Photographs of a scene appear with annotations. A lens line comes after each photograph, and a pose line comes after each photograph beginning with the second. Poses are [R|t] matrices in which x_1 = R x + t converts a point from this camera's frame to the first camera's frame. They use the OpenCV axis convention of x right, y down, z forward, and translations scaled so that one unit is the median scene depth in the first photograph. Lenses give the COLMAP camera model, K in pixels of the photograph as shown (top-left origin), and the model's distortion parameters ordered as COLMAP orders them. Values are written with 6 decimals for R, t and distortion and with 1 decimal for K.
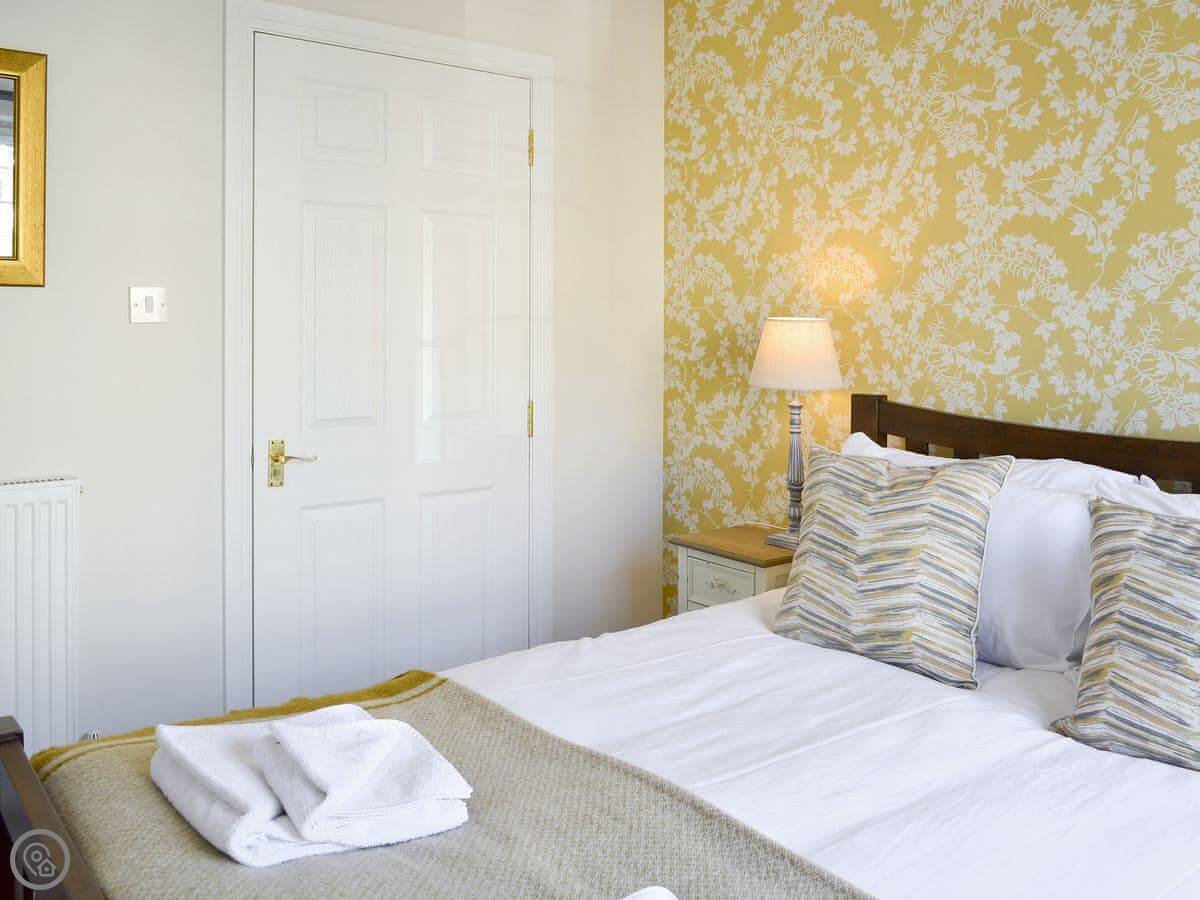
lens RADIAL K [[1321.8, 0, 598.1], [0, 1321.8, 419.7], [0, 0, 1]] dist [-0.041841, 0.007241]
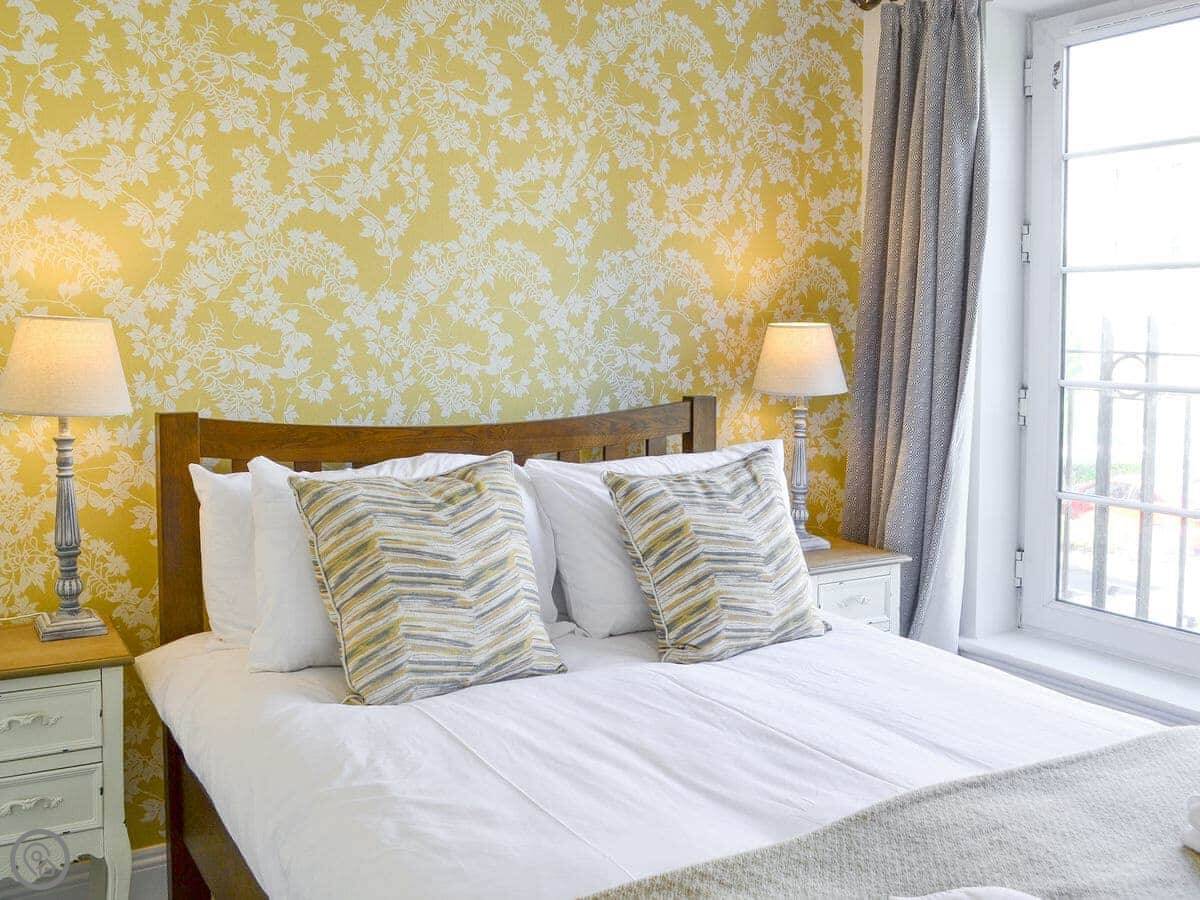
lens RADIAL K [[1143.2, 0, 599.8], [0, 1143.2, 431.4], [0, 0, 1]] dist [-0.035804, -0.001518]
pose [[0.021330, -0.096174, 0.995136, -0.531165], [0.065890, 0.993334, 0.094587, -0.062610], [-0.997599, 0.063552, 0.027525, 0.808130]]
